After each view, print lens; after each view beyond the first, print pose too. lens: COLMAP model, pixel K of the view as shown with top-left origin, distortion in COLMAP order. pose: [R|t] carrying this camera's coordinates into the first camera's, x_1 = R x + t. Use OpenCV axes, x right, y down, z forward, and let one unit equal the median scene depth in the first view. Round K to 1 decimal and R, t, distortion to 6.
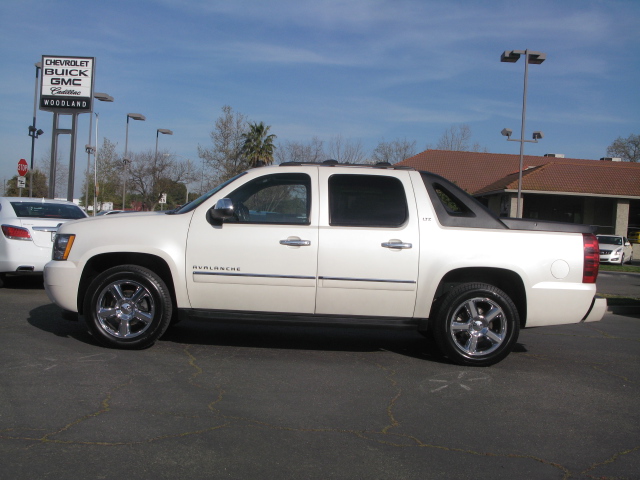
lens RADIAL K [[823.4, 0, 318.9], [0, 823.4, 238.3], [0, 0, 1]] dist [-0.018183, 0.000000]
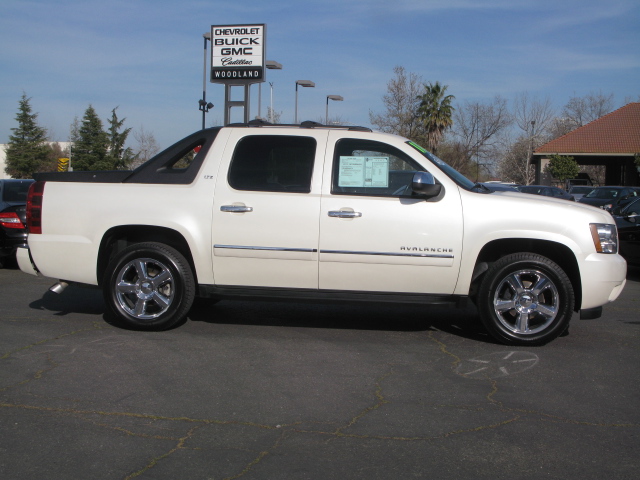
lens RADIAL K [[897.9, 0, 321.7], [0, 897.9, 234.3], [0, 0, 1]] dist [-0.078166, 0.000000]
pose [[0.977735, -0.024148, -0.208450, 0.179131], [0.029691, 0.999283, 0.023503, 0.005284], [0.207733, -0.029168, 0.977751, 0.017604]]
